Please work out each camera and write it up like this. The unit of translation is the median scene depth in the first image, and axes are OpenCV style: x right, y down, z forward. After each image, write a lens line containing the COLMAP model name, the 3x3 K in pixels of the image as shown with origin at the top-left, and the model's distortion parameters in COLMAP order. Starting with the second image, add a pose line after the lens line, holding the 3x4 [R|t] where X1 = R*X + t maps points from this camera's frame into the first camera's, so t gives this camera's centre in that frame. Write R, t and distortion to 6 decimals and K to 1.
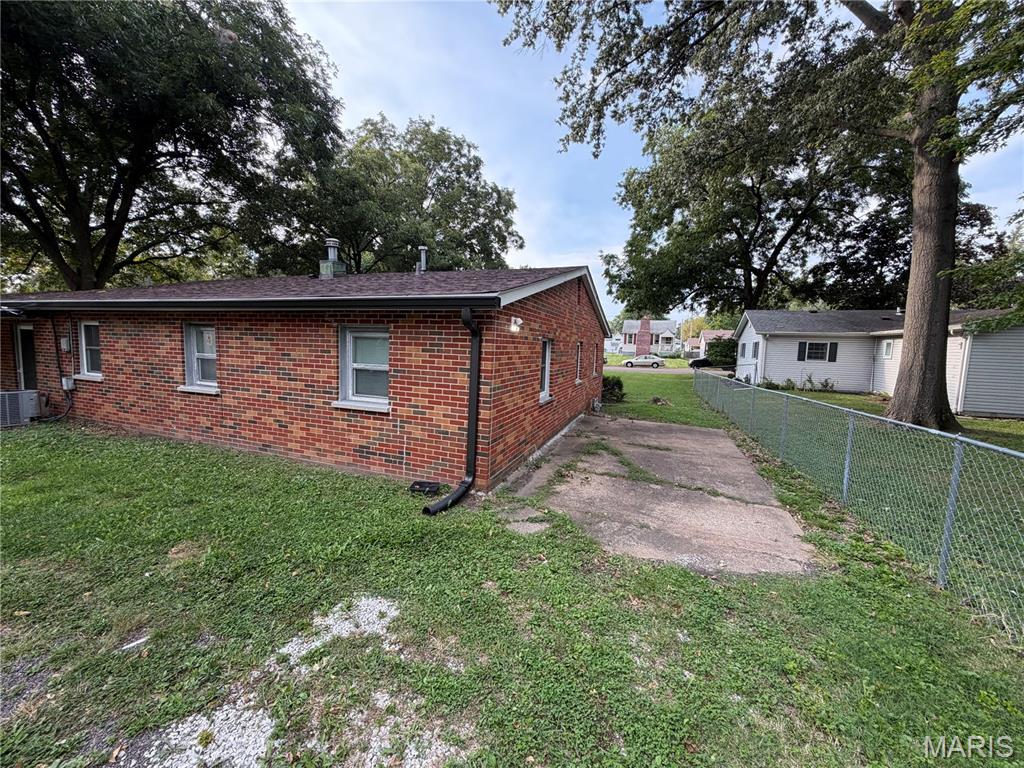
lens RADIAL K [[416.6, 0, 510.3], [0, 416.6, 384.5], [0, 0, 1]] dist [0.000409, 0.000018]
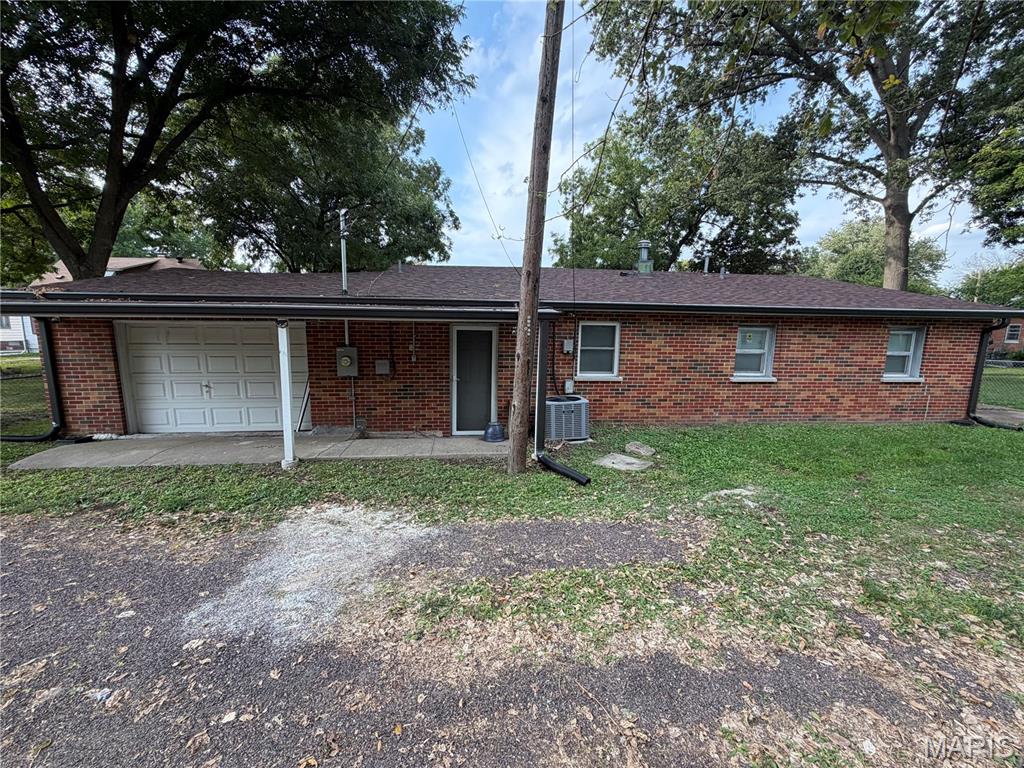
lens RADIAL K [[416.6, 0, 511.4], [0, 416.6, 386.3], [0, 0, 1]] dist [0.000409, 0.000018]
pose [[0.890292, -0.082903, 0.447780, -2.085423], [0.056524, 0.995803, 0.071983, -0.103305], [-0.451869, -0.038776, 0.891241, 0.258756]]
